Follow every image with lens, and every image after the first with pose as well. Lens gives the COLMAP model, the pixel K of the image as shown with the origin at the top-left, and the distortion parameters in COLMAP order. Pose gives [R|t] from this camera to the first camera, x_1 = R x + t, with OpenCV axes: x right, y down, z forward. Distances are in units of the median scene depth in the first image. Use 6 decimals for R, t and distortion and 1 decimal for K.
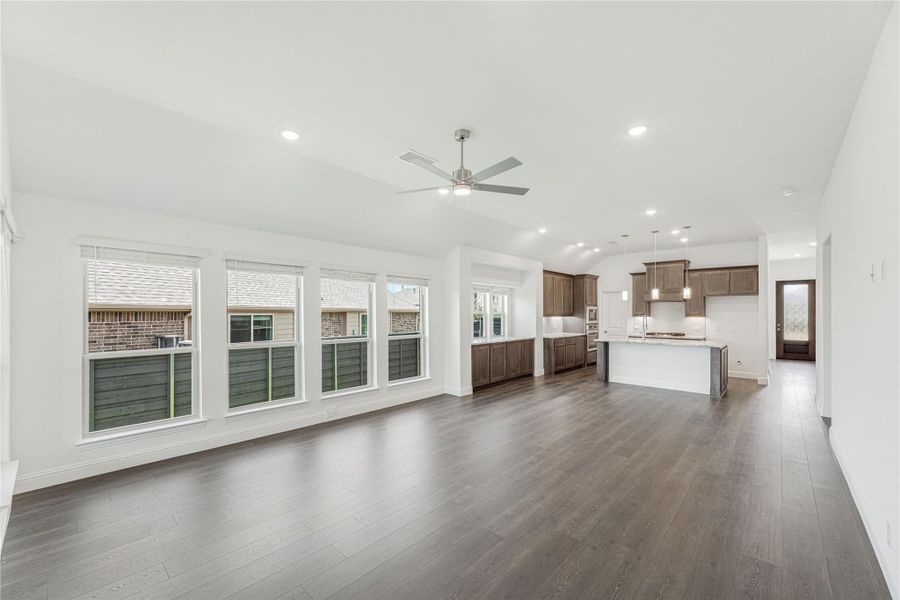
lens RADIAL K [[361.3, 0, 448.6], [0, 361.3, 312.7], [0, 0, 1]] dist [0.003553, -0.000015]
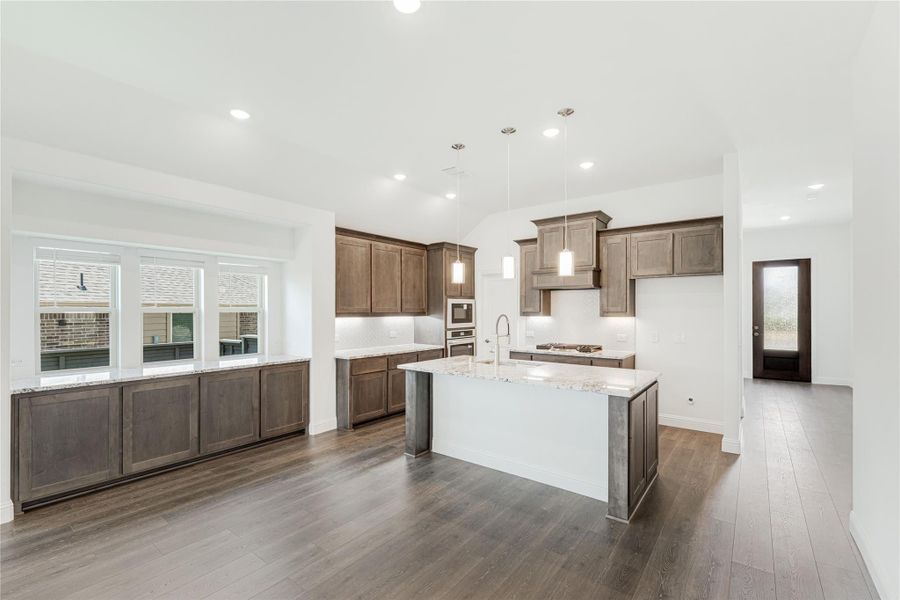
lens RADIAL K [[393.8, 0, 443.9], [0, 393.8, 309.3], [0, 0, 1]] dist [-0.000952, 0.000374]
pose [[0.997265, -0.001166, 0.073894, 0.371800], [0.001290, 0.999998, -0.001628, 0.000972], [-0.073892, 0.001719, 0.997265, 0.419708]]
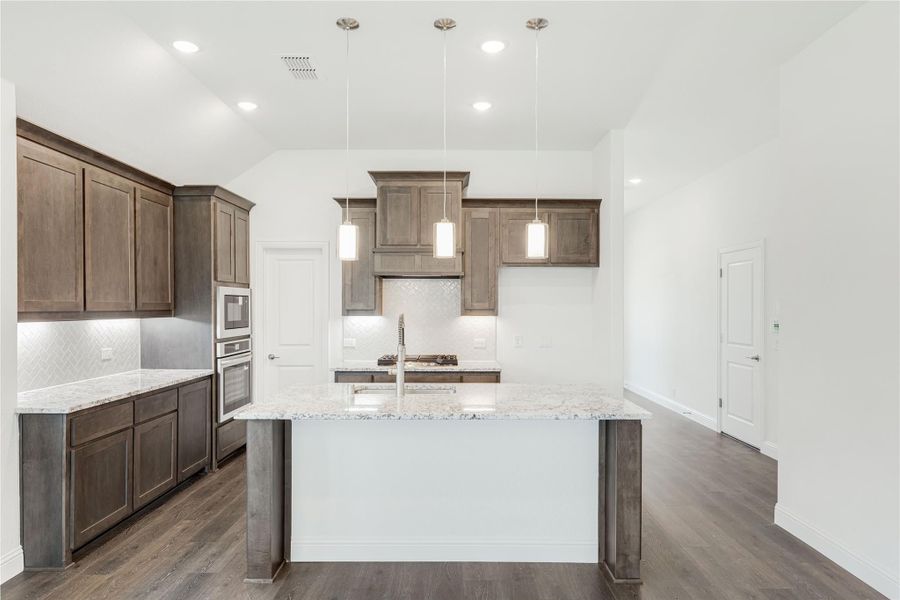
lens RADIAL K [[553.5, 0, 450.1], [0, 553.5, 309.4], [0, 0, 1]] dist [-0.004269, 0.004177]
pose [[0.741085, -0.002349, 0.671407, 0.226956], [-0.000700, 0.999991, 0.004271, 0.001717], [-0.671411, -0.003635, 0.741076, 0.548107]]
